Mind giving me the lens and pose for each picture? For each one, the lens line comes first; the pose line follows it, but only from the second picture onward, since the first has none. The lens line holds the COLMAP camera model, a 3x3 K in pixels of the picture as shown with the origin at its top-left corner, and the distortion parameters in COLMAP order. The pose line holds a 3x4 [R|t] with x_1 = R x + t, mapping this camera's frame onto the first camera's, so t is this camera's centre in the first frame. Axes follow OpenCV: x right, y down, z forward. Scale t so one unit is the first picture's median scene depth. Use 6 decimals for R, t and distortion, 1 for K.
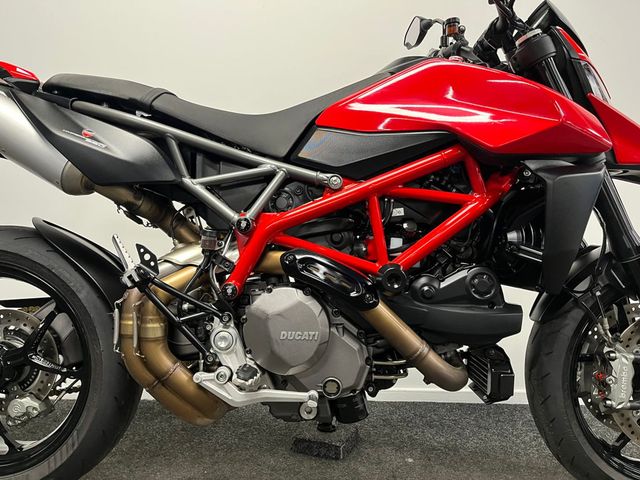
lens RADIAL K [[485.8, 0, 322.7], [0, 485.8, 240.7], [0, 0, 1]] dist [0.077209, -0.097465]
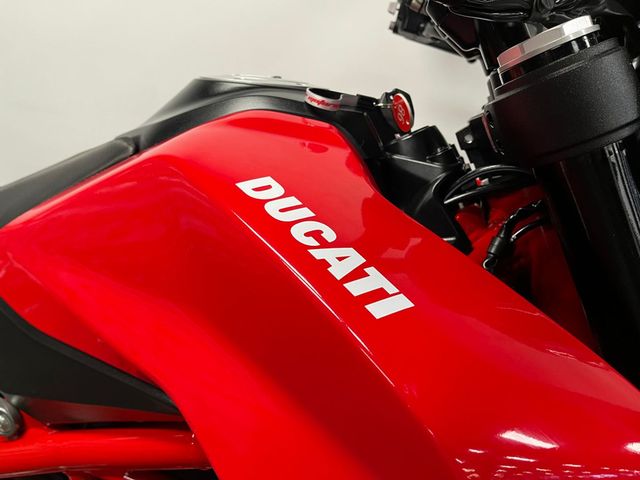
lens RADIAL K [[485.8, 0, 323.7], [0, 485.8, 237.1], [0, 0, 1]] dist [0.077209, -0.097465]
pose [[0.954284, 0.091277, -0.284624, 0.393667], [-0.007406, 0.959160, 0.282766, -0.392074], [0.298810, -0.267731, 0.915987, 0.701935]]
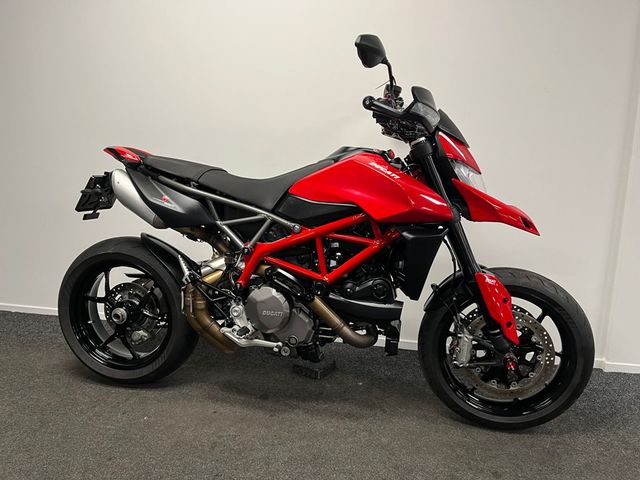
lens RADIAL K [[485.8, 0, 319.2], [0, 485.8, 245.2], [0, 0, 1]] dist [0.077209, -0.097465]
pose [[0.980772, 0.047554, -0.189275, 0.423624], [-0.017639, 0.987489, 0.156697, -0.325862], [0.194358, -0.150345, 0.969341, -0.662706]]
